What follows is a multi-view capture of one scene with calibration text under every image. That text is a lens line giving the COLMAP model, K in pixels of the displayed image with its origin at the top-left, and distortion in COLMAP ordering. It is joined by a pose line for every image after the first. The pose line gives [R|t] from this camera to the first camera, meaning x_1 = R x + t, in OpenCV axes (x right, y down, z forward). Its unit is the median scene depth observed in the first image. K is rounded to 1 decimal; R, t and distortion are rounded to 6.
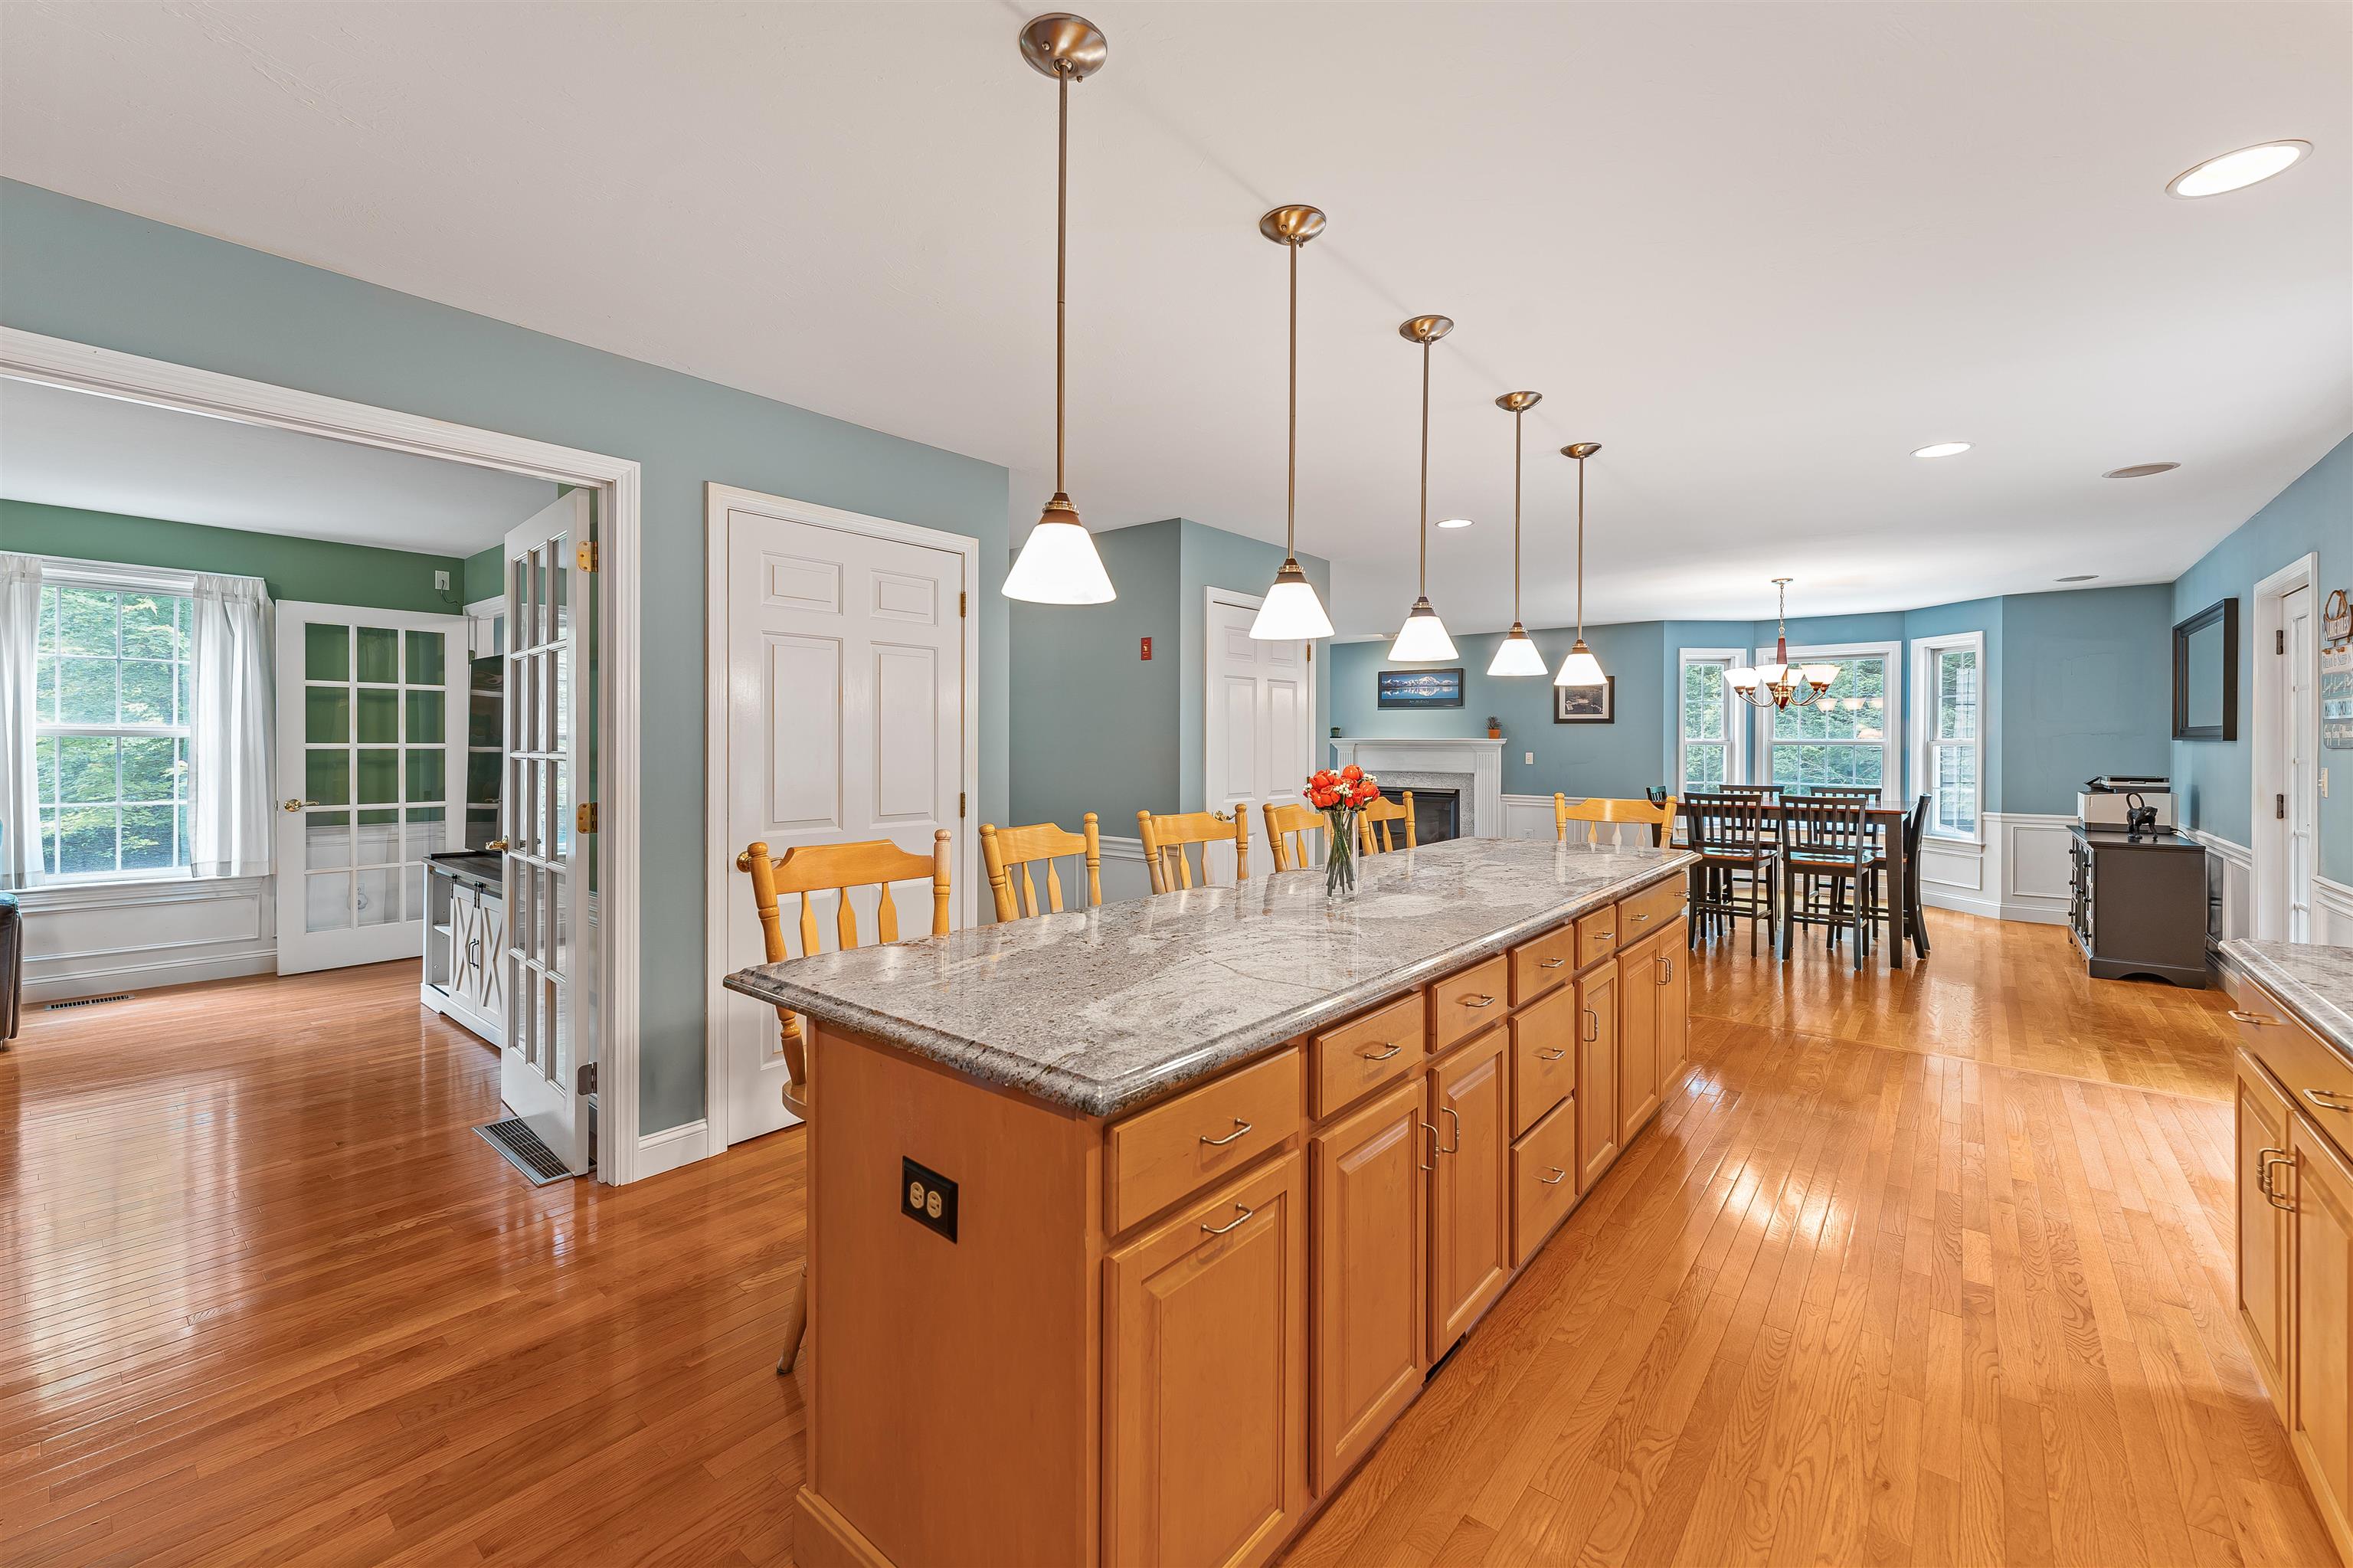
lens RADIAL K [[950.6, 0, 1177.4], [0, 950.6, 746.4], [0, 0, 1]] dist [0.002936, -0.000125]
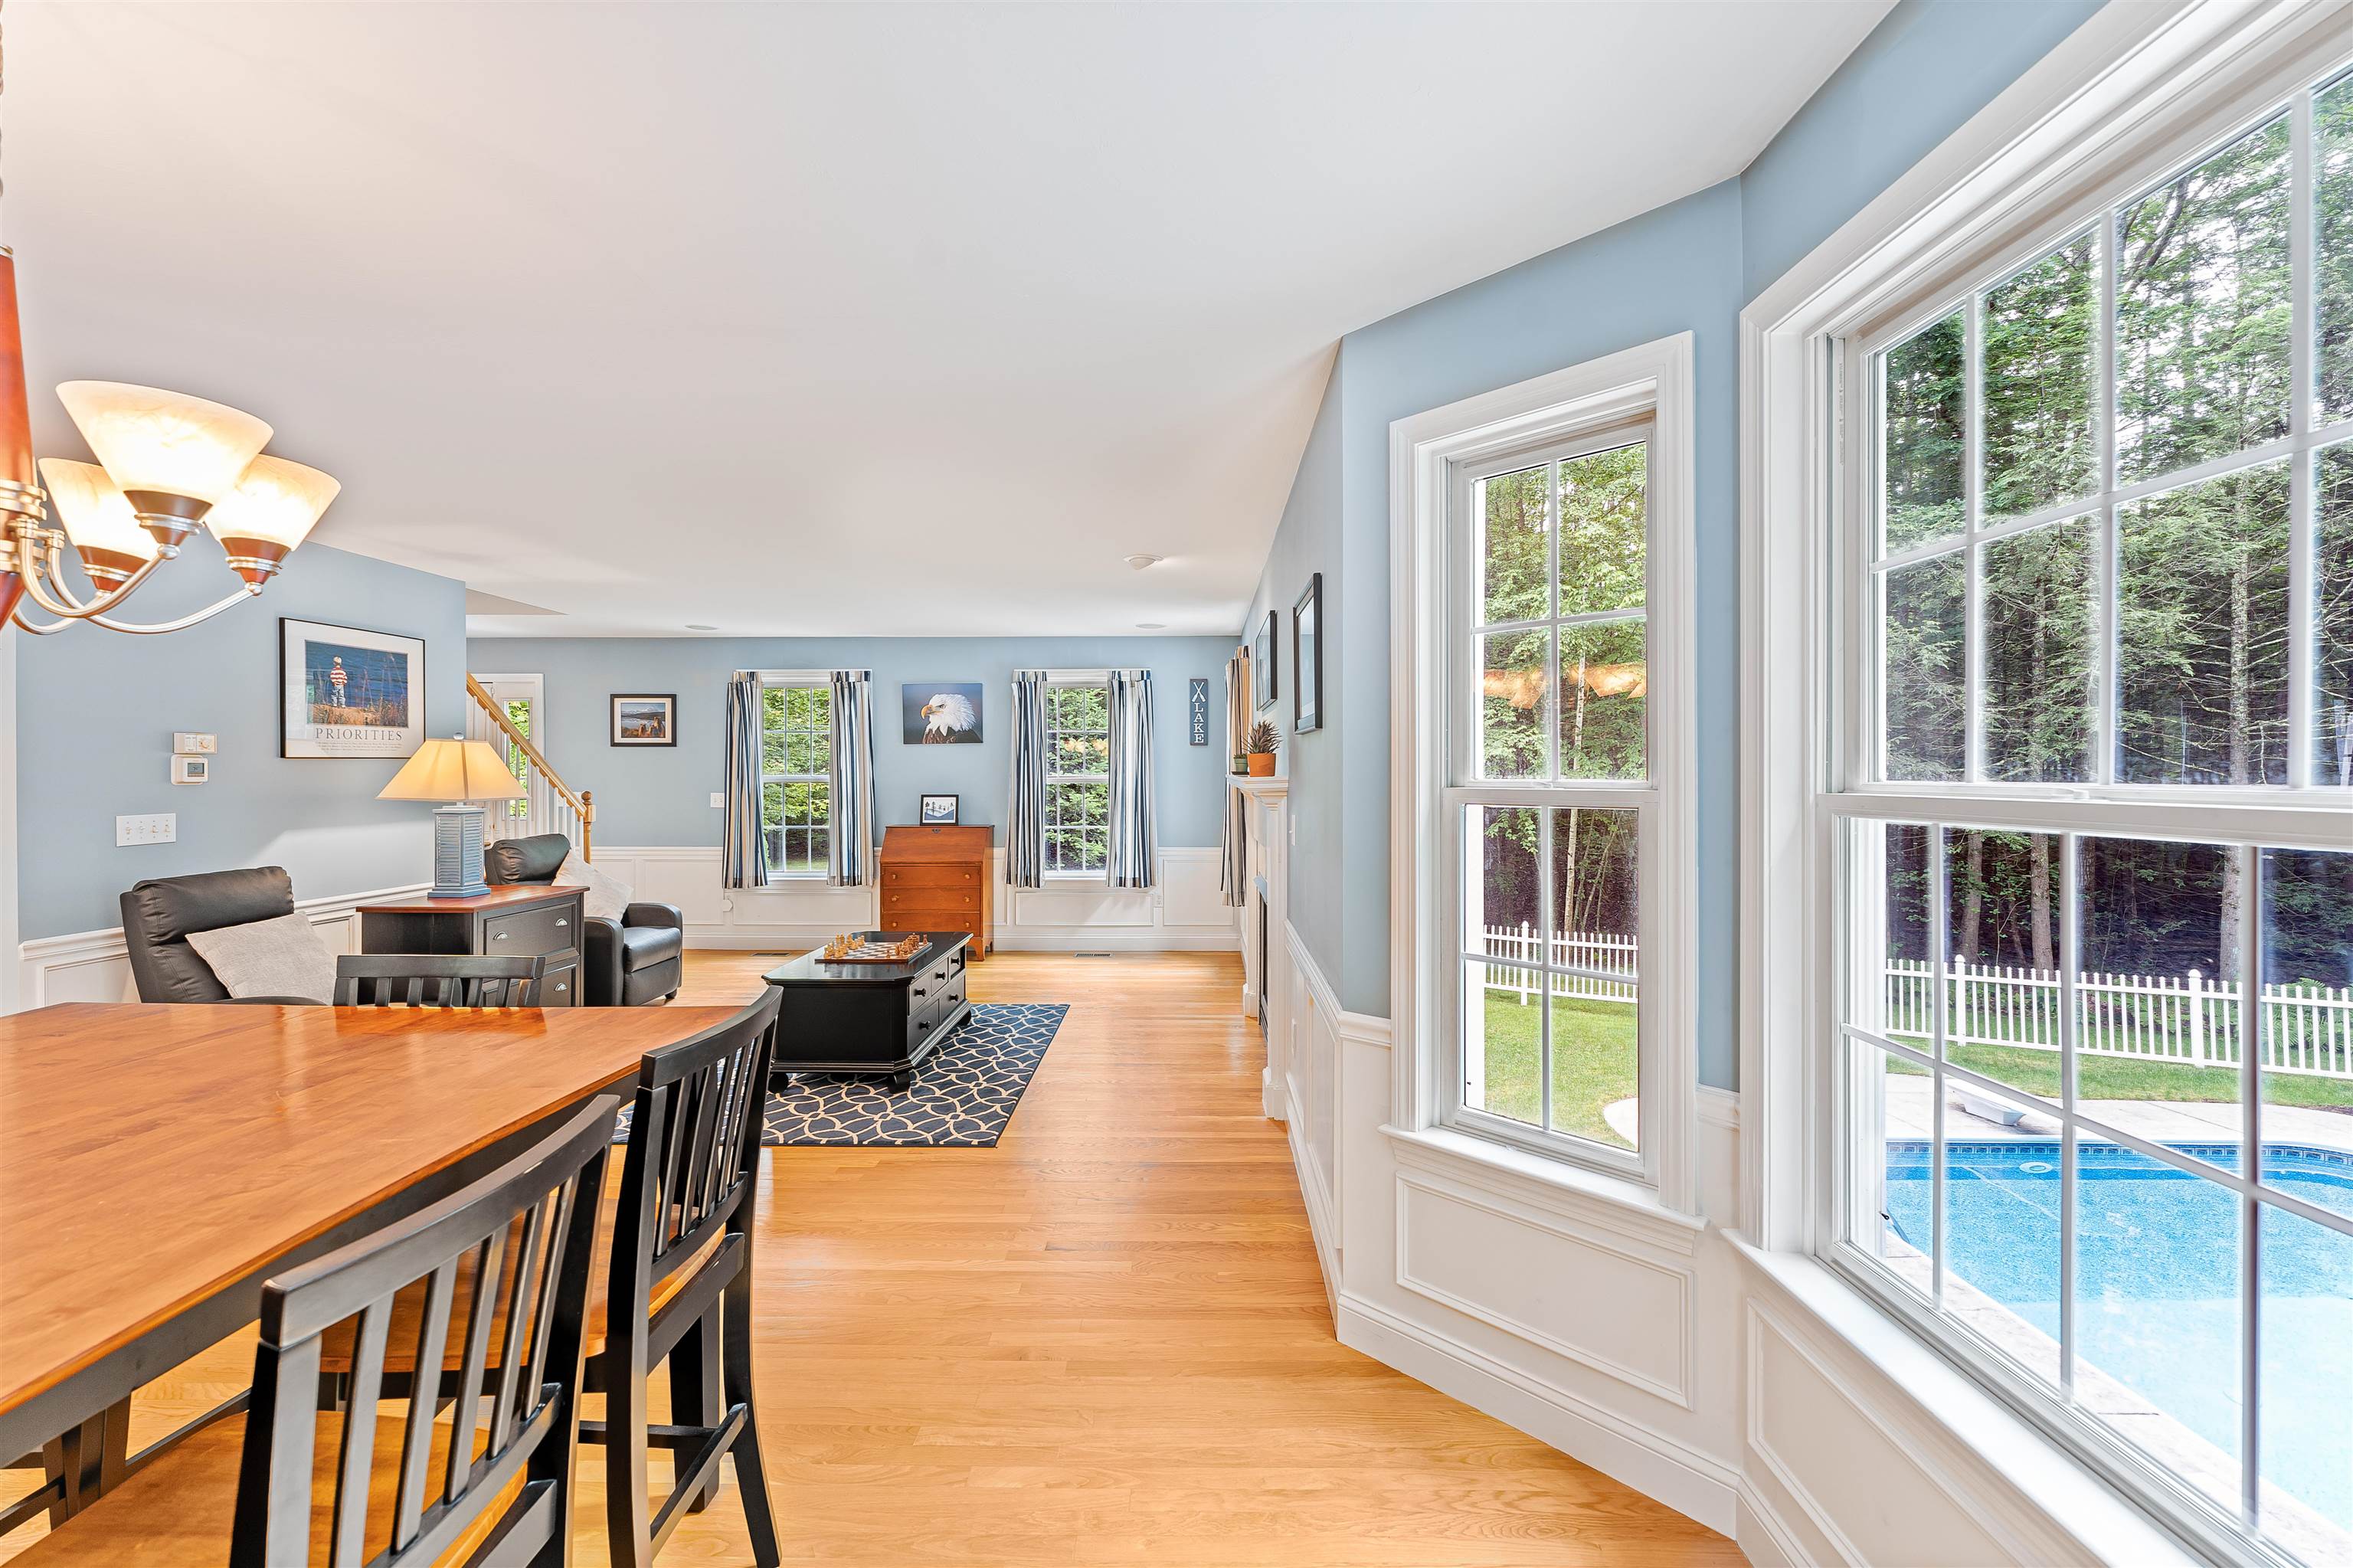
lens RADIAL K [[963.3, 0, 1178.0], [0, 963.3, 773.6], [0, 0, 1]] dist [0.001462, 0.000014]
pose [[0.625804, -0.001410, -0.779979, 0.671499], [-0.000740, 0.999997, -0.002401, -0.009290], [0.779980, 0.002079, 0.625801, 0.767882]]
